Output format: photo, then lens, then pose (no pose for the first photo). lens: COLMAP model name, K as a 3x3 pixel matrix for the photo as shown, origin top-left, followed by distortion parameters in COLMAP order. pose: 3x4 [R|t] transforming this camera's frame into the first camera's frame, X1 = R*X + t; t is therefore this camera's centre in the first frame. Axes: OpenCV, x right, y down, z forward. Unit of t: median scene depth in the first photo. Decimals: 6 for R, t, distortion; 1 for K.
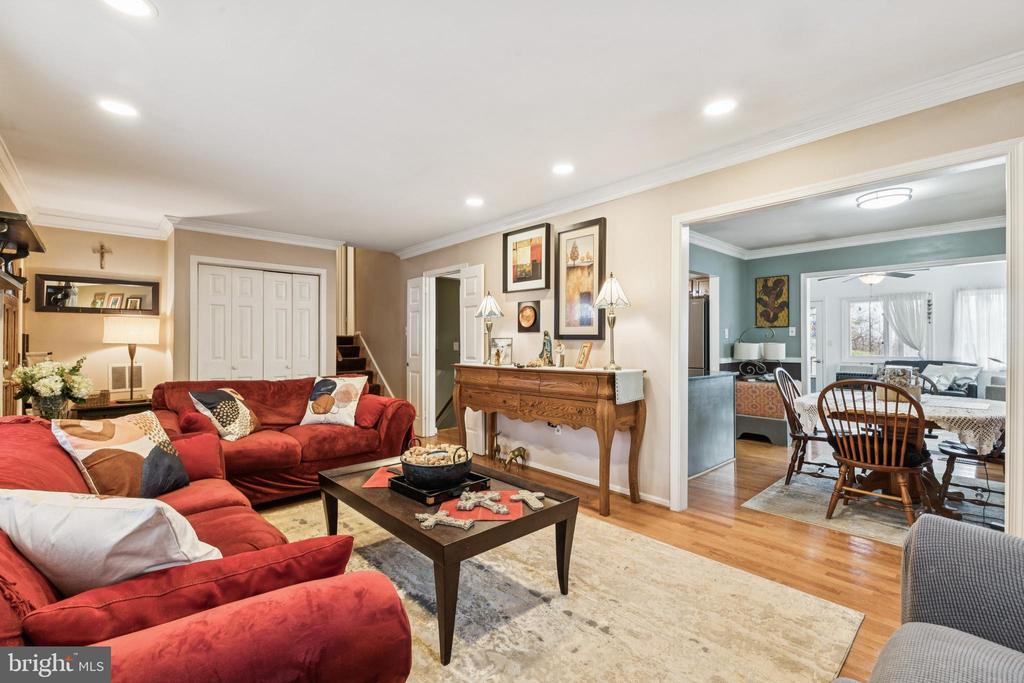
lens RADIAL K [[454.6, 0, 512.0], [0, 454.6, 341.5], [0, 0, 1]] dist [0.003145, 0.000523]
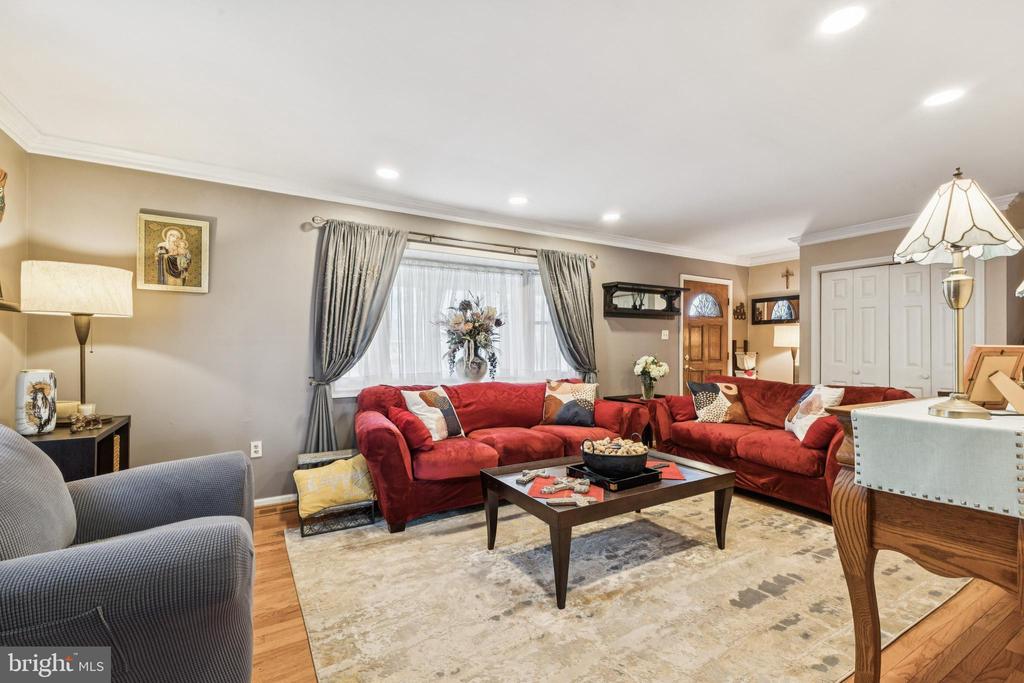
lens RADIAL K [[450.2, 0, 519.6], [0, 450.2, 348.6], [0, 0, 1]] dist [0.000066, -0.000030]
pose [[-0.197871, 0.006457, -0.980207, 0.521637], [-0.000100, 0.999978, 0.006607, 0.000938], [0.980228, 0.001405, -0.197866, 0.541818]]
